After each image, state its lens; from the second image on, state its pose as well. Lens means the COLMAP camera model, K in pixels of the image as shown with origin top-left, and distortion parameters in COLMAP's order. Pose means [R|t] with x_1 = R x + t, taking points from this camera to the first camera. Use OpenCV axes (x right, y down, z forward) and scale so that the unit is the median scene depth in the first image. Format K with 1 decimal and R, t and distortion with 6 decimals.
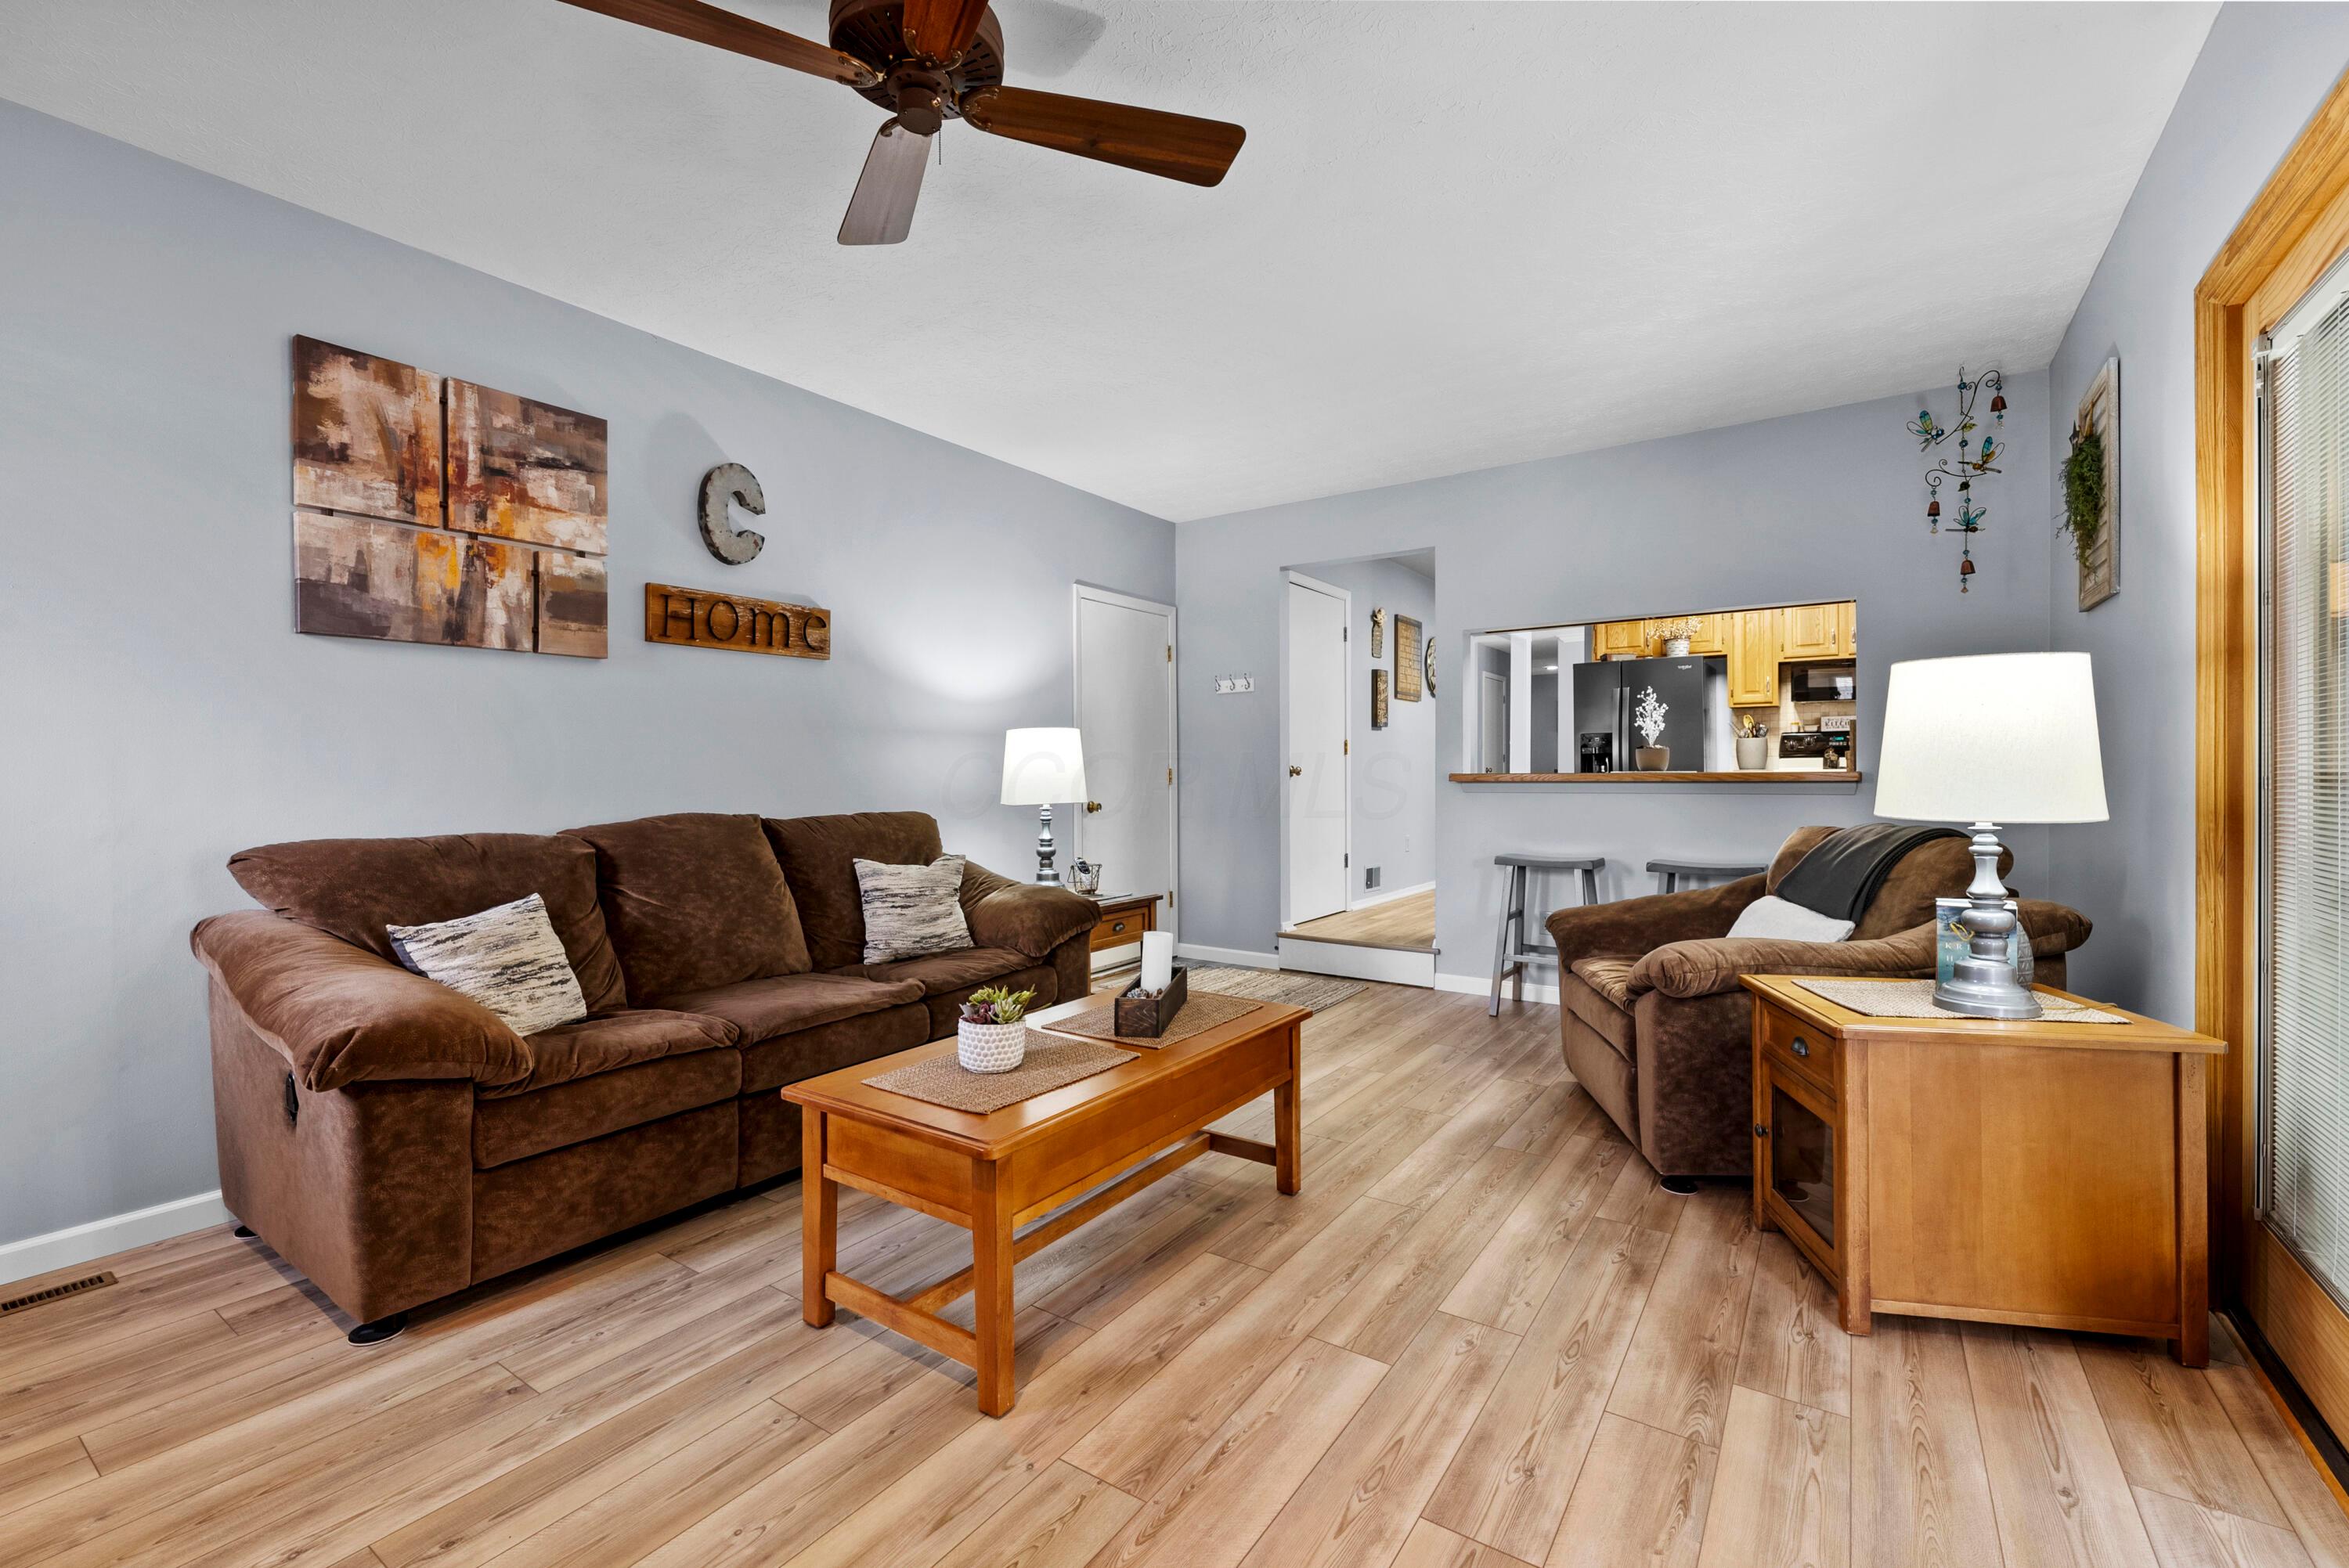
lens RADIAL K [[979.9, 0, 1176.6], [0, 979.9, 772.8], [0, 0, 1]] dist [-0.000188, -0.000260]
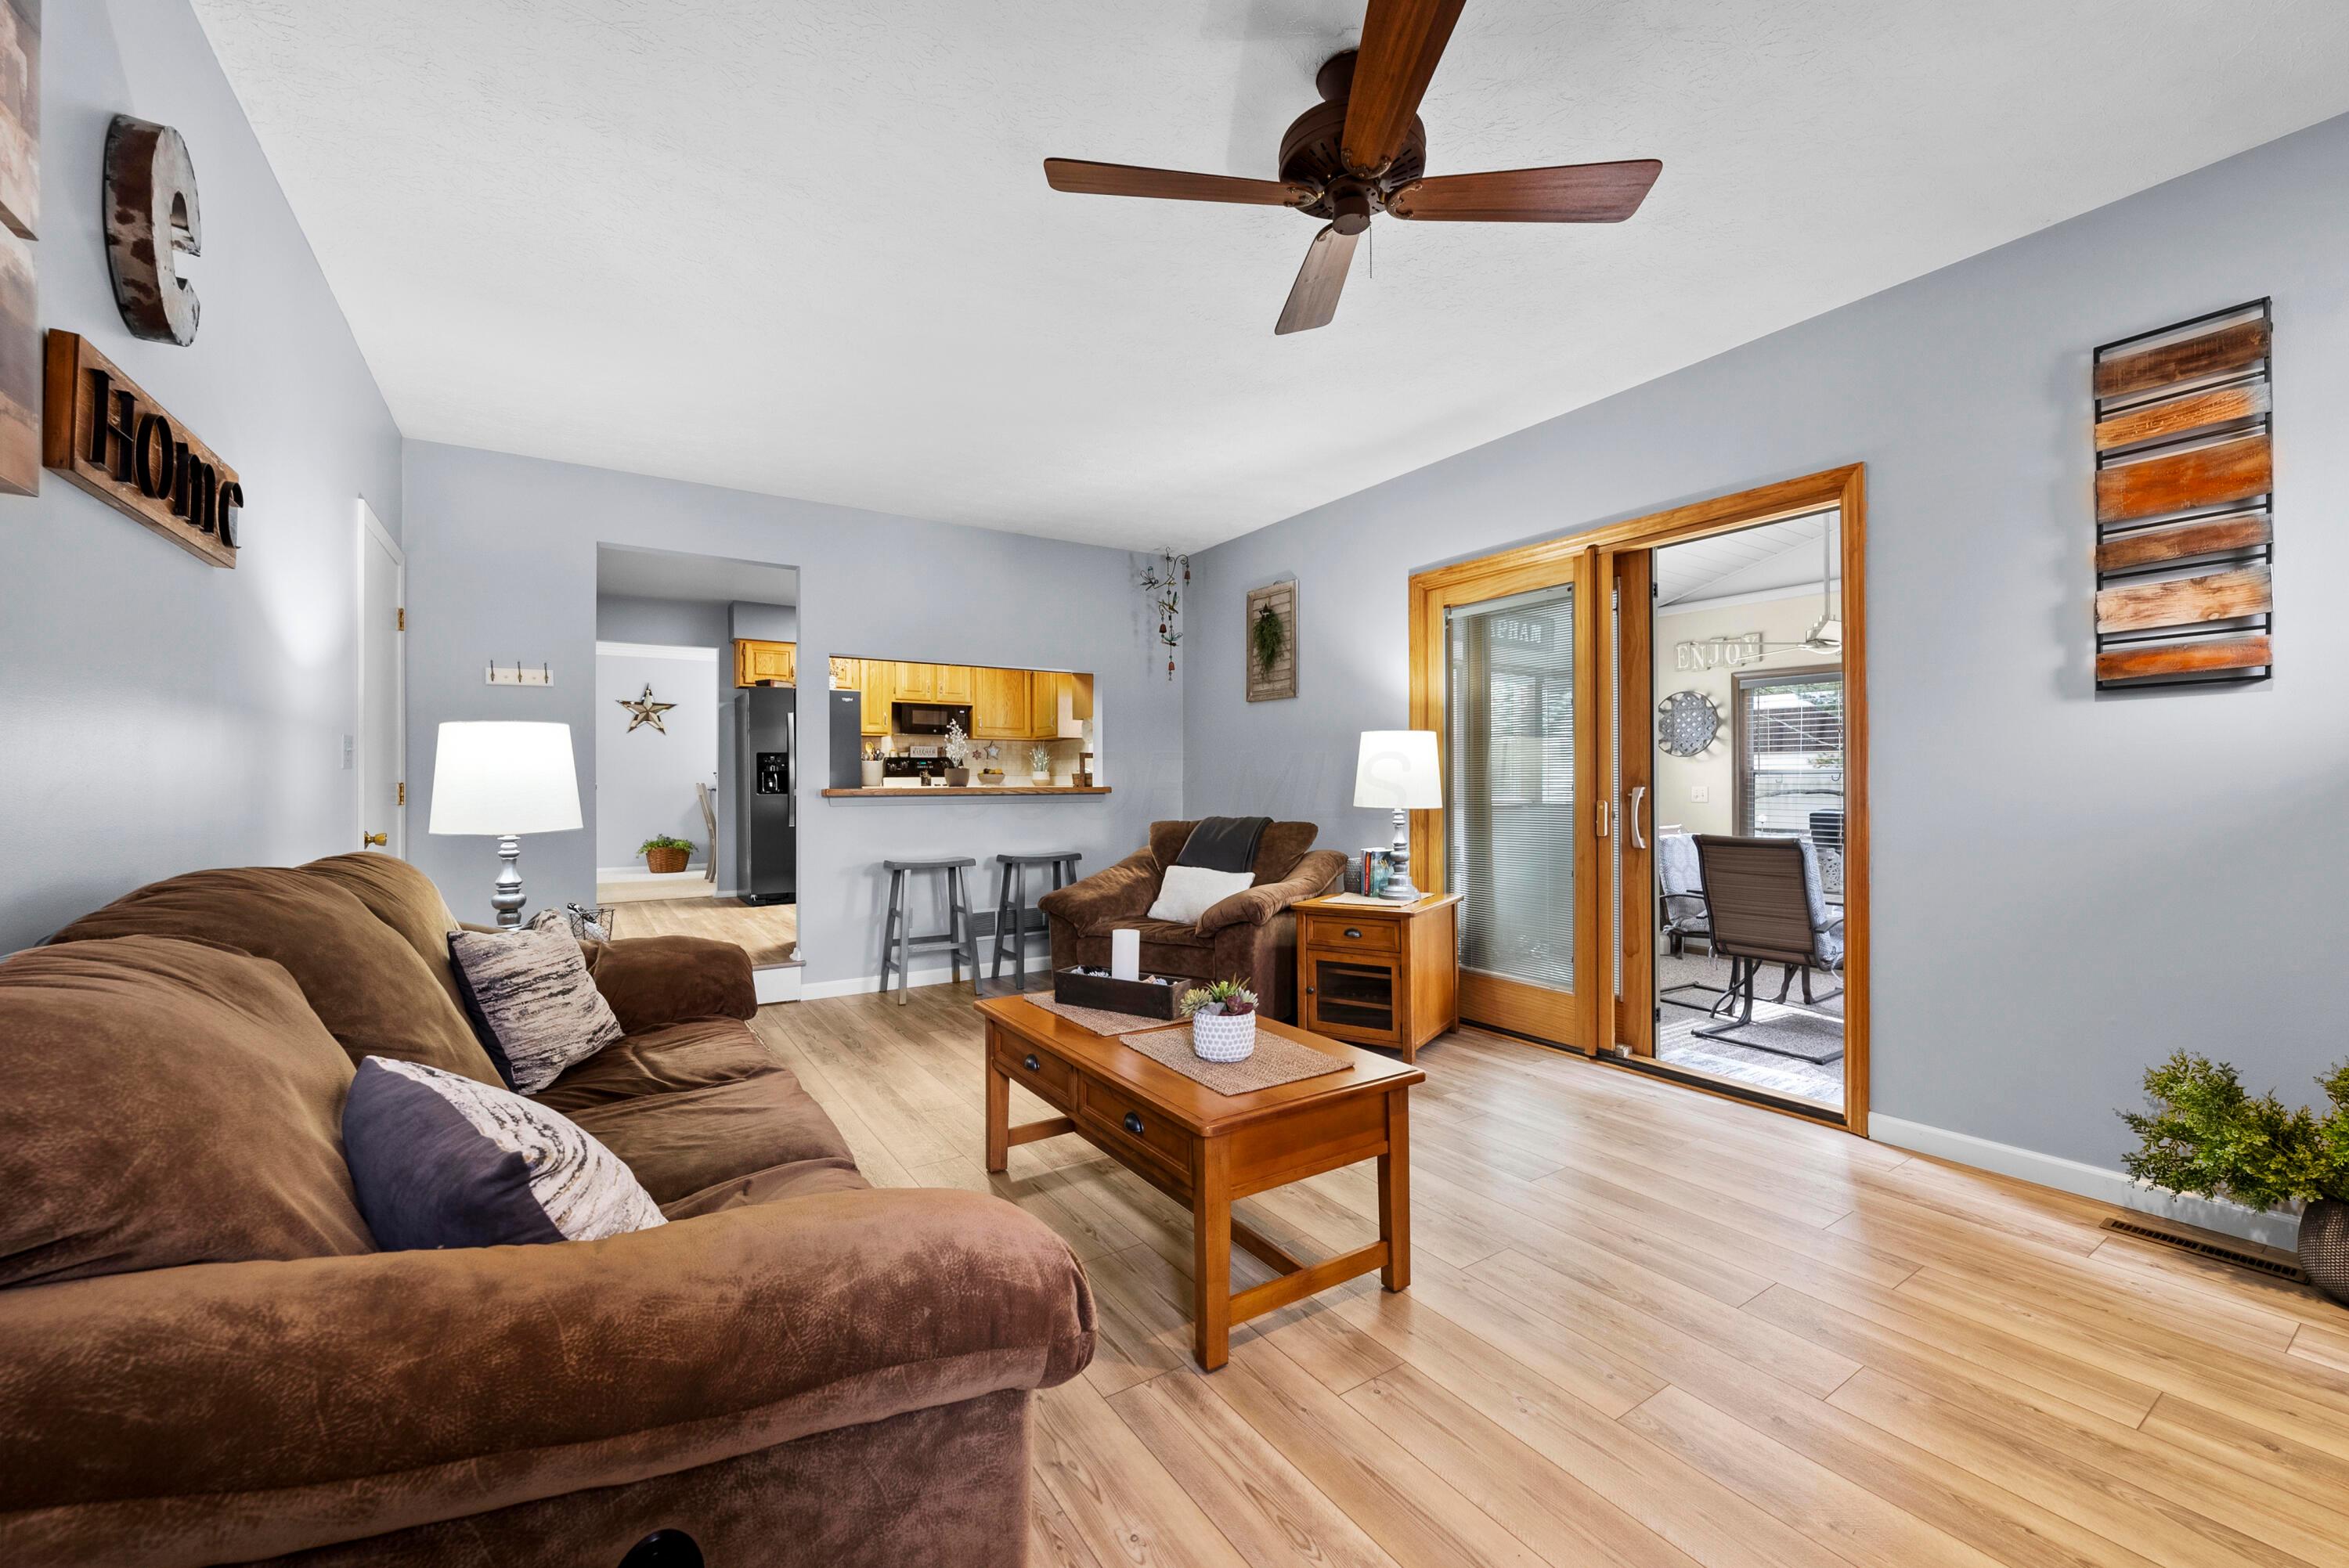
lens RADIAL K [[925.6, 0, 1172.9], [0, 925.6, 783.3], [0, 0, 1]] dist [-0.000833, -0.000162]
pose [[0.384781, 0.005060, 0.922994, -0.665964], [0.003018, 0.999973, -0.006740, 0.003751], [-0.923003, 0.005379, 0.384755, 0.381016]]
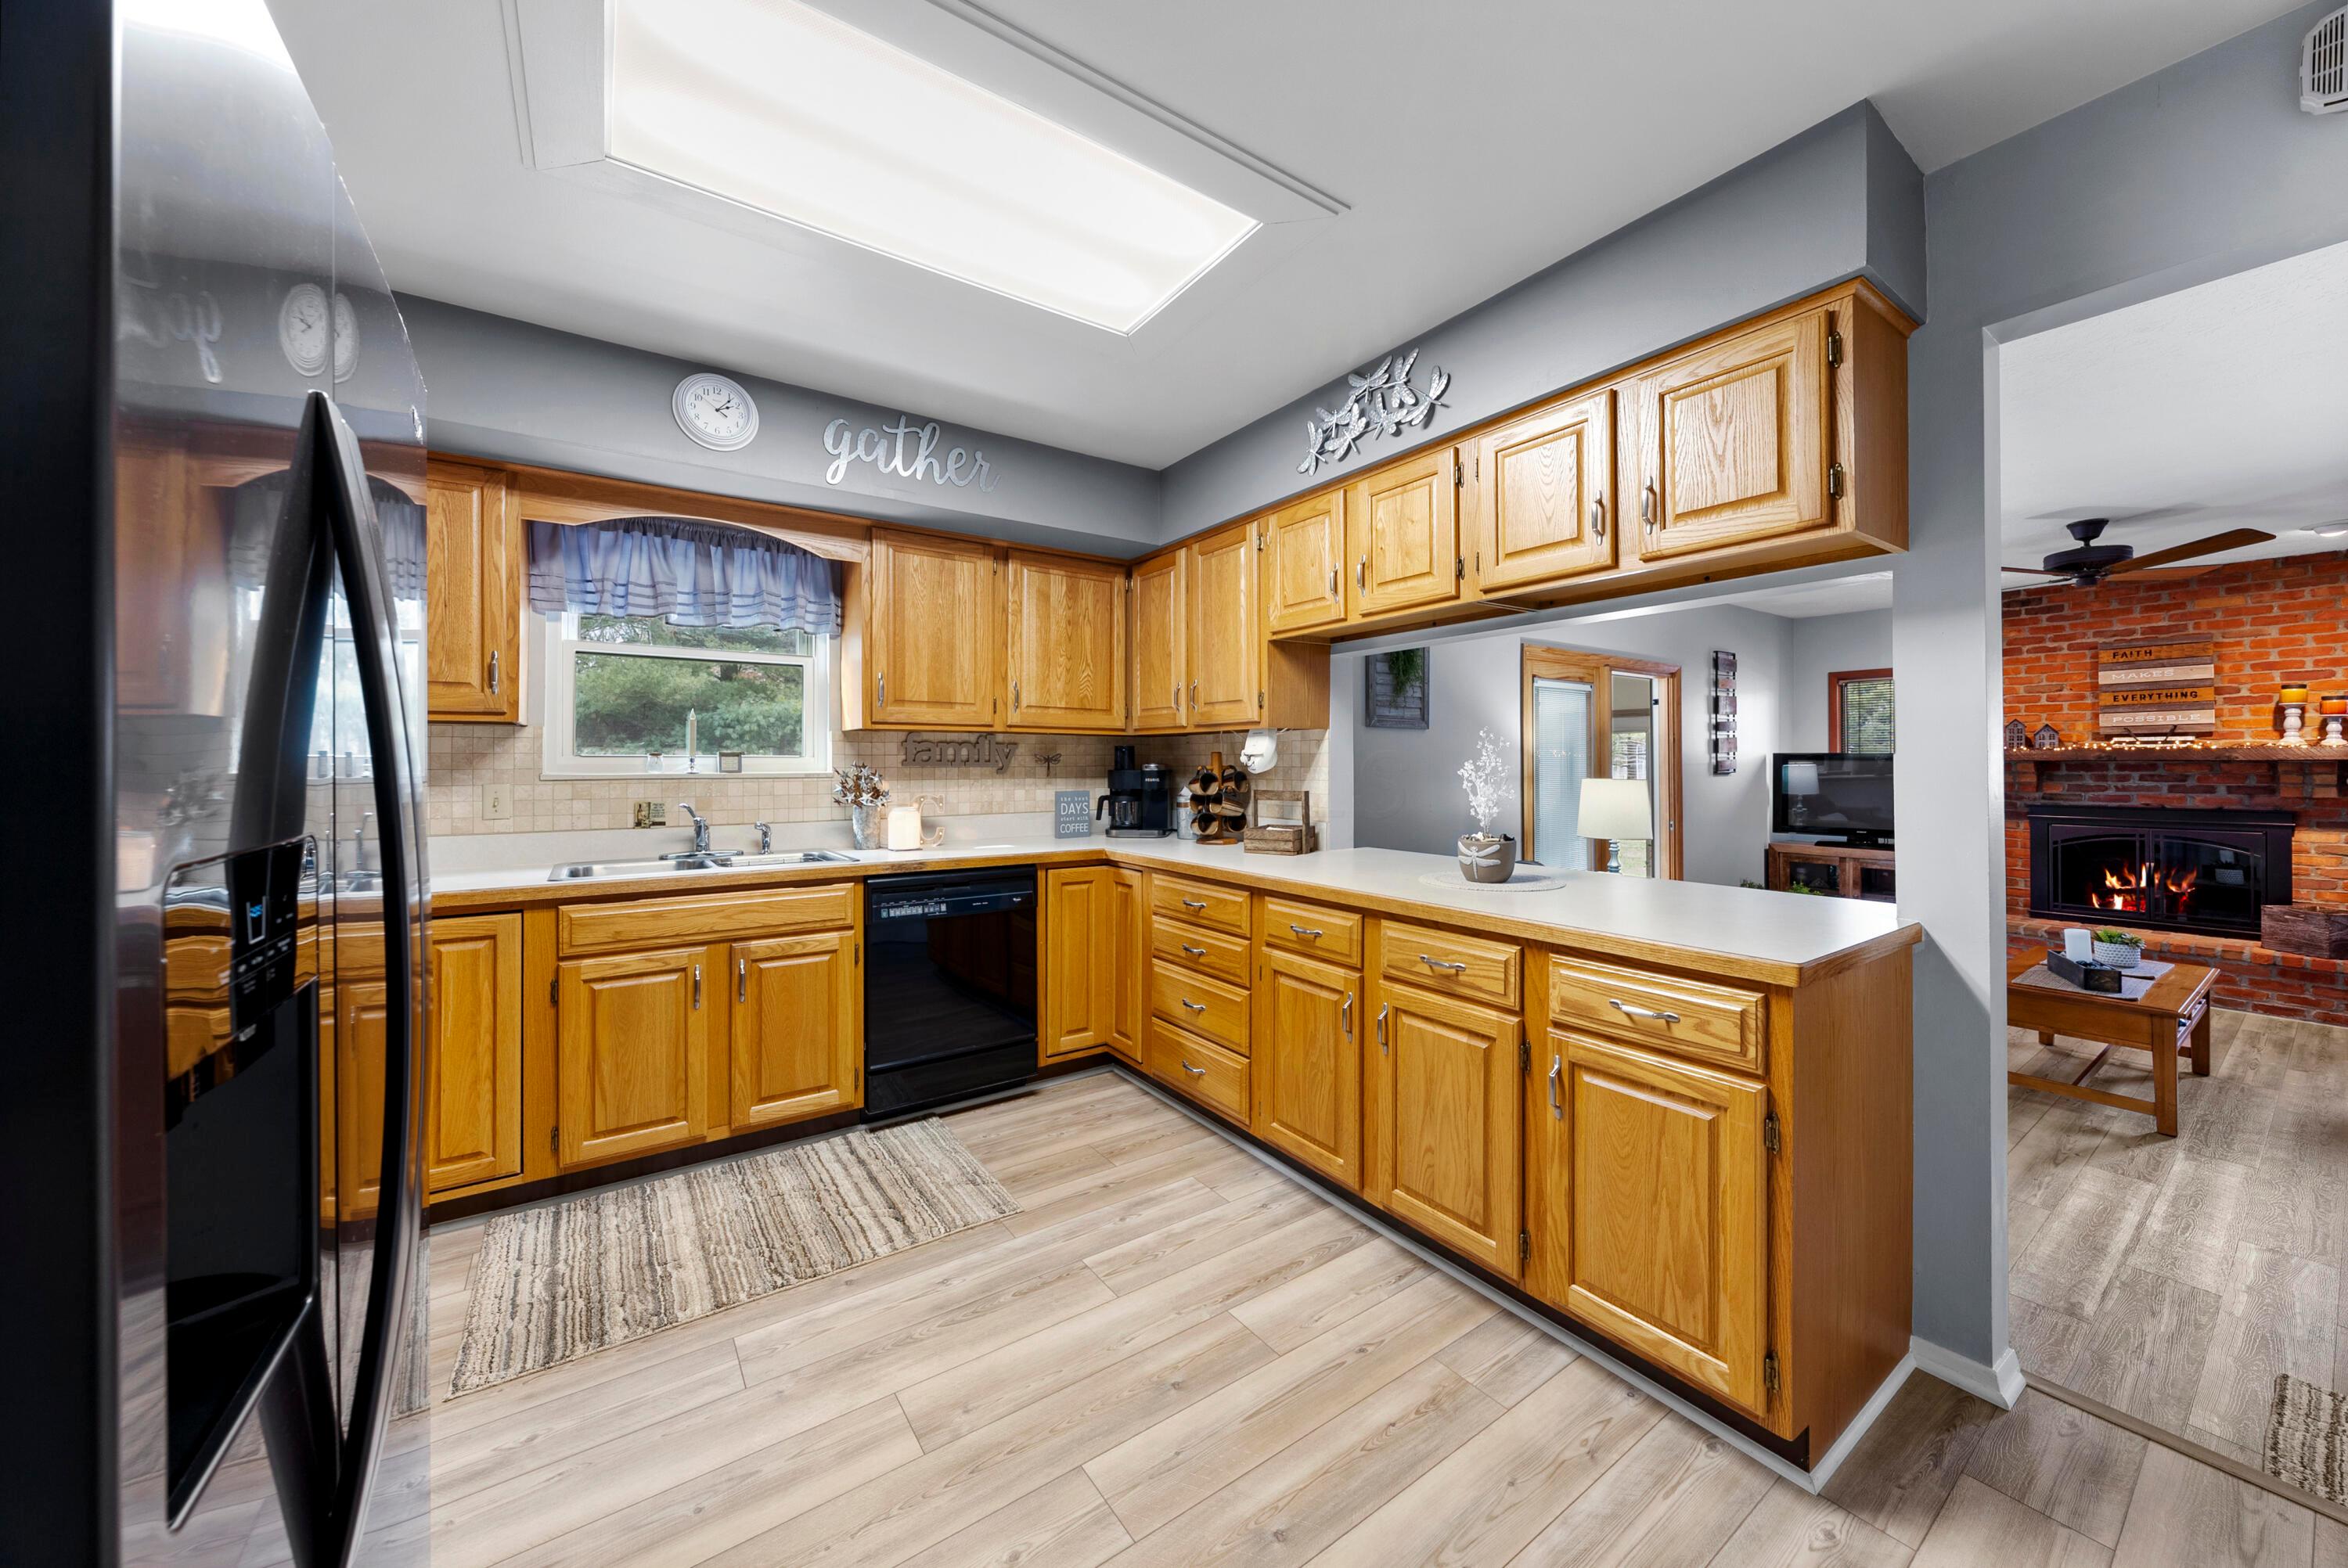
lens RADIAL K [[842.8, 0, 1168.6], [0, 842.8, 763.6], [0, 0, 1]] dist [-0.007376, 0.001283]
pose [[-0.934004, 0.005522, 0.357220, 0.637819], [0.005772, 0.999983, -0.000367, -0.091321], [-0.357216, 0.001719, -0.934020, 2.007309]]
